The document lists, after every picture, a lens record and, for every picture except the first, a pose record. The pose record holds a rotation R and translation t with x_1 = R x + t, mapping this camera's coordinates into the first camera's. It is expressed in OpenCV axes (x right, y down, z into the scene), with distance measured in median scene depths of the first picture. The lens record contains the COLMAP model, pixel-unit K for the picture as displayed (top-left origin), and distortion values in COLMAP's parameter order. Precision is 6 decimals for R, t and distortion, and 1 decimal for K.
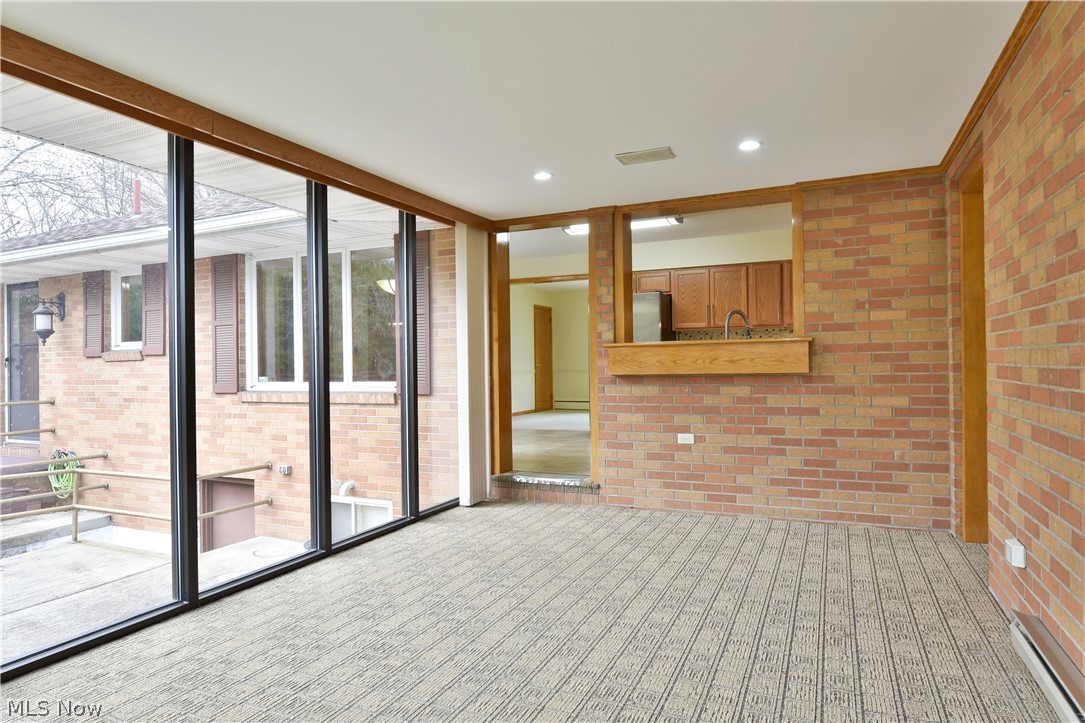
lens RADIAL K [[657.2, 0, 541.6], [0, 657.2, 366.0], [0, 0, 1]] dist [-0.010303, -0.006618]
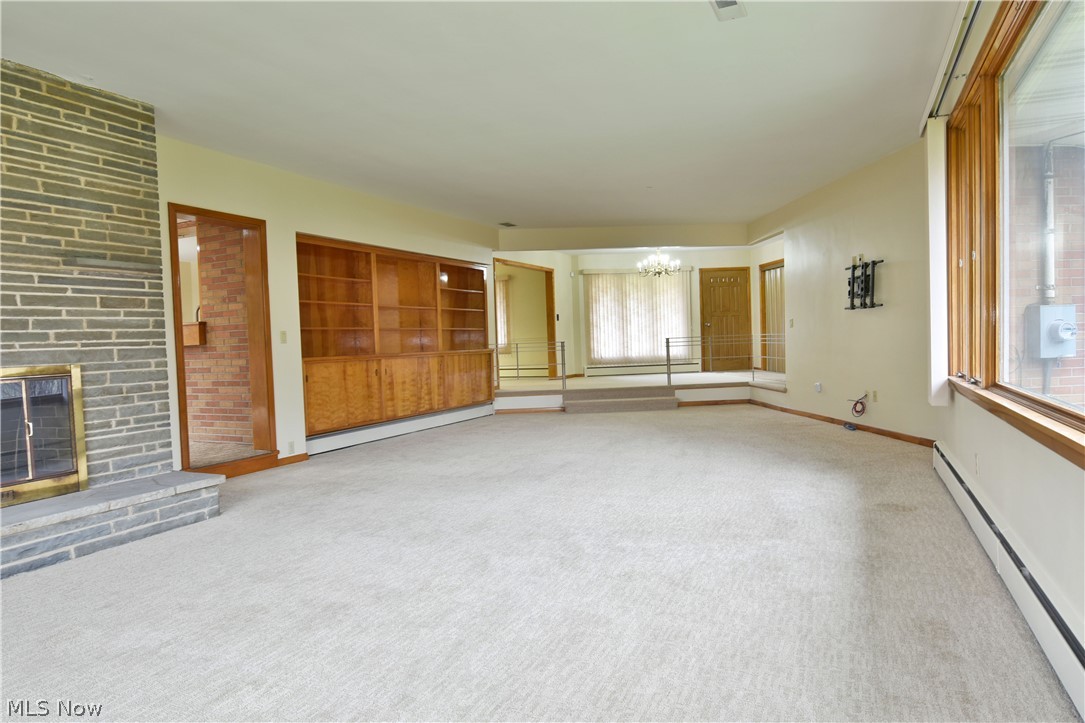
lens RADIAL K [[657.2, 0, 540.8], [0, 657.2, 361.4], [0, 0, 1]] dist [-0.010303, -0.006618]
pose [[0.999243, -0.023801, -0.030787, 1.257941], [0.024955, 0.998979, 0.037652, 0.010765], [0.029859, -0.038392, 0.998817, -0.505840]]
